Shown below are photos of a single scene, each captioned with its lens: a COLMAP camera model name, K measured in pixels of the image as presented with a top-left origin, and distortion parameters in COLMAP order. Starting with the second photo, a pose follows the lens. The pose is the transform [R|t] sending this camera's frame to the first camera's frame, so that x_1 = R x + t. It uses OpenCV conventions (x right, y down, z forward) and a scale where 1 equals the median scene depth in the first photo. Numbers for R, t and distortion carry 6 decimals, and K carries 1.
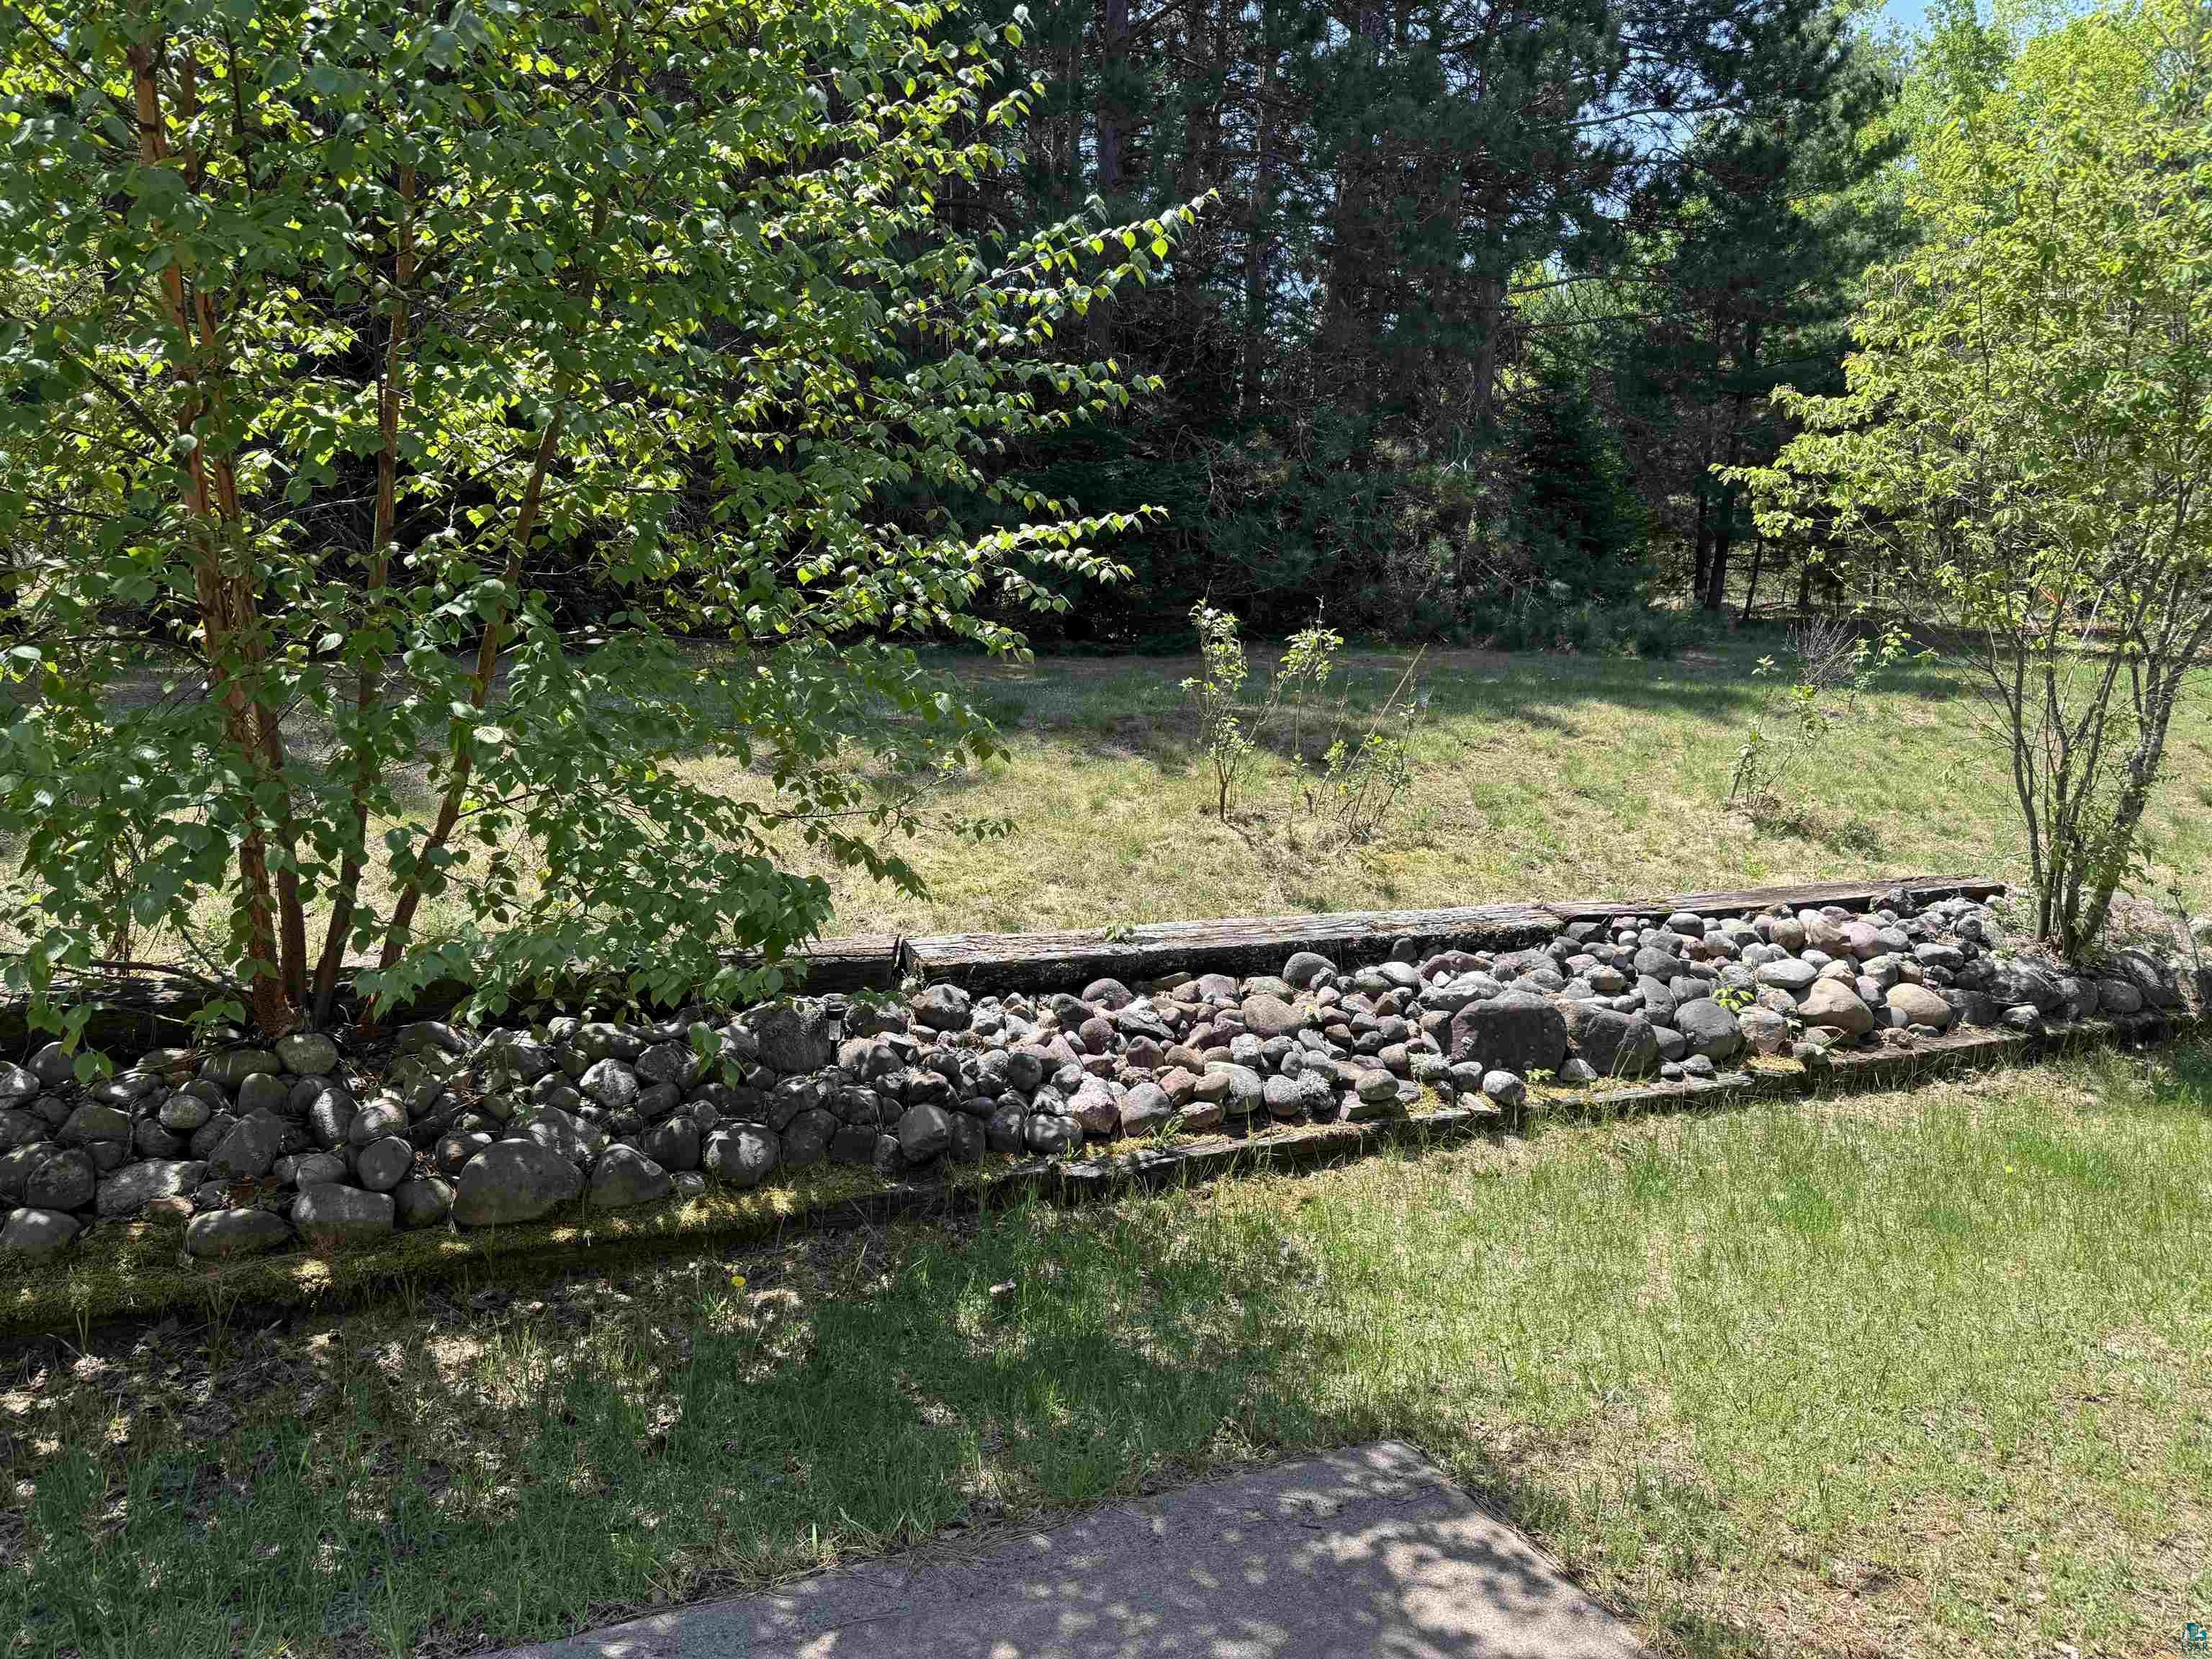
lens RADIAL K [[1525.6, 0, 1106.0], [0, 1525.6, 829.5], [0, 0, 1]] dist [0.172402, -0.313916]
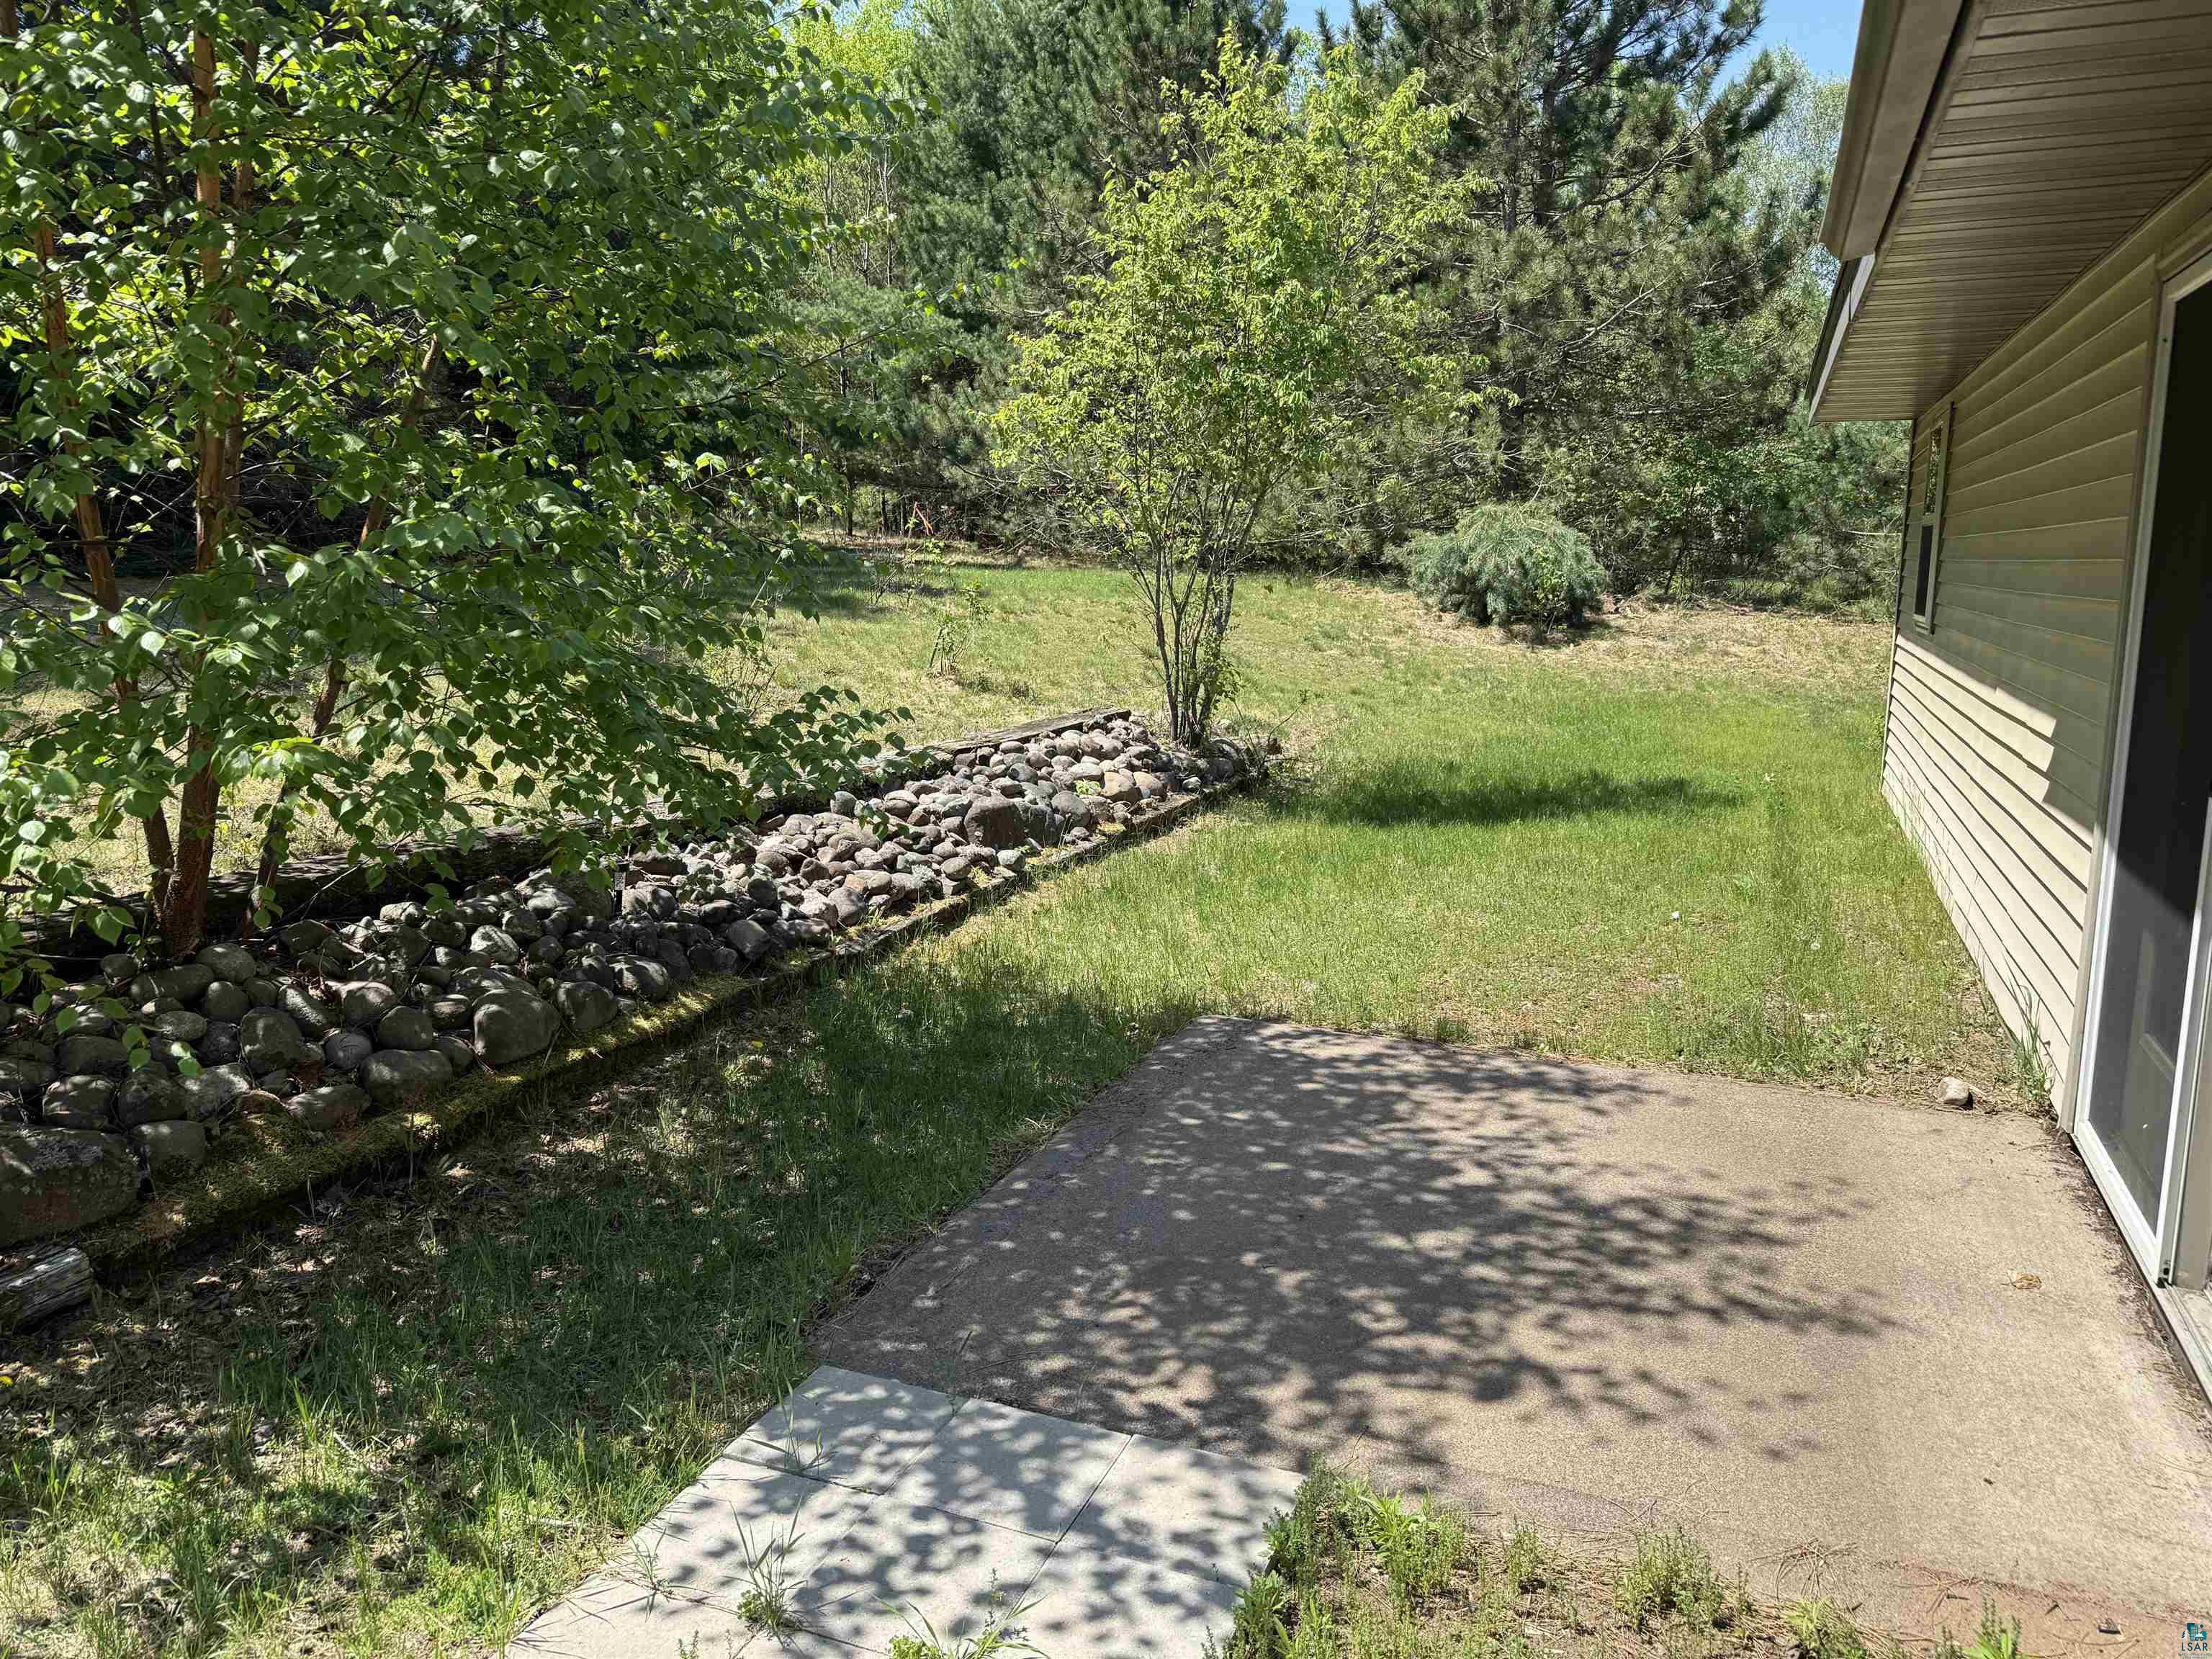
lens RADIAL K [[1525.6, 0, 1106.0], [0, 1525.6, 829.5], [0, 0, 1]] dist [0.172402, -0.313916]
pose [[0.737095, -0.136594, 0.661840, -0.600872], [0.102260, 0.990627, 0.090563, 0.021111], [-0.668007, 0.000926, 0.744154, -0.097594]]
